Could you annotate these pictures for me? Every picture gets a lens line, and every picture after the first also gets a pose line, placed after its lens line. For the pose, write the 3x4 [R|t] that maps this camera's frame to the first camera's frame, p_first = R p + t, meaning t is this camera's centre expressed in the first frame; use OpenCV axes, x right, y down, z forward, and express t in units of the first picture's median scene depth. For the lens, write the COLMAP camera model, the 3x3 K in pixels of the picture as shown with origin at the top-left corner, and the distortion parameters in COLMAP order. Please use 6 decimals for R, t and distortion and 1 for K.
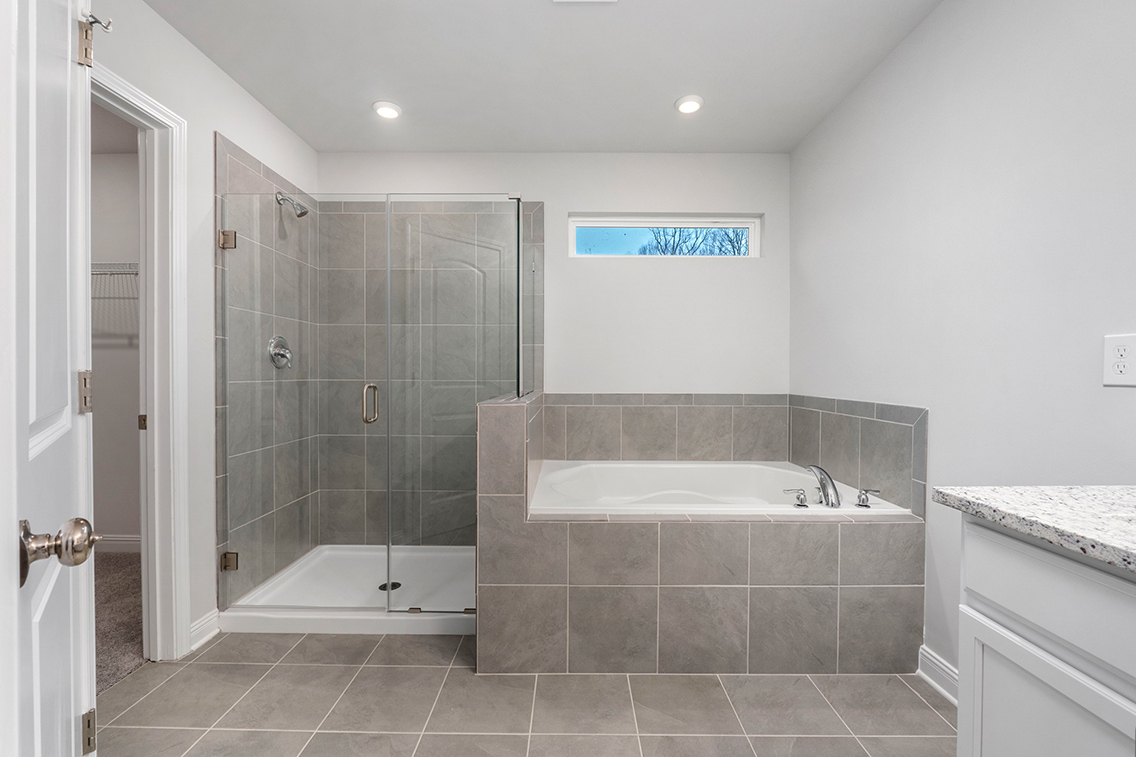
lens RADIAL K [[482.0, 0, 566.6], [0, 482.0, 374.1], [0, 0, 1]] dist [-0.010935, 0.000185]
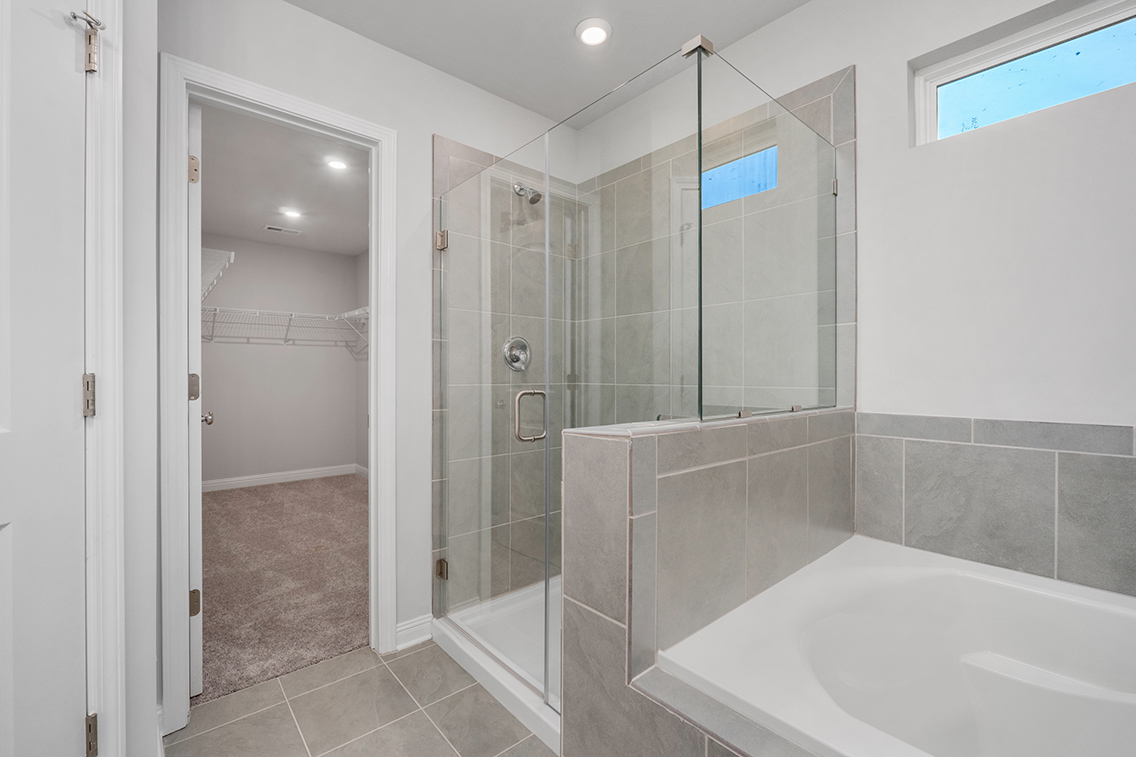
lens RADIAL K [[482.0, 0, 566.6], [0, 482.0, 374.1], [0, 0, 1]] dist [-0.010935, 0.000185]
pose [[0.657877, -0.005157, -0.753108, 0.204385], [0.000480, 0.999979, -0.006428, 0.000225], [0.753126, 0.003867, 0.657866, 0.550496]]
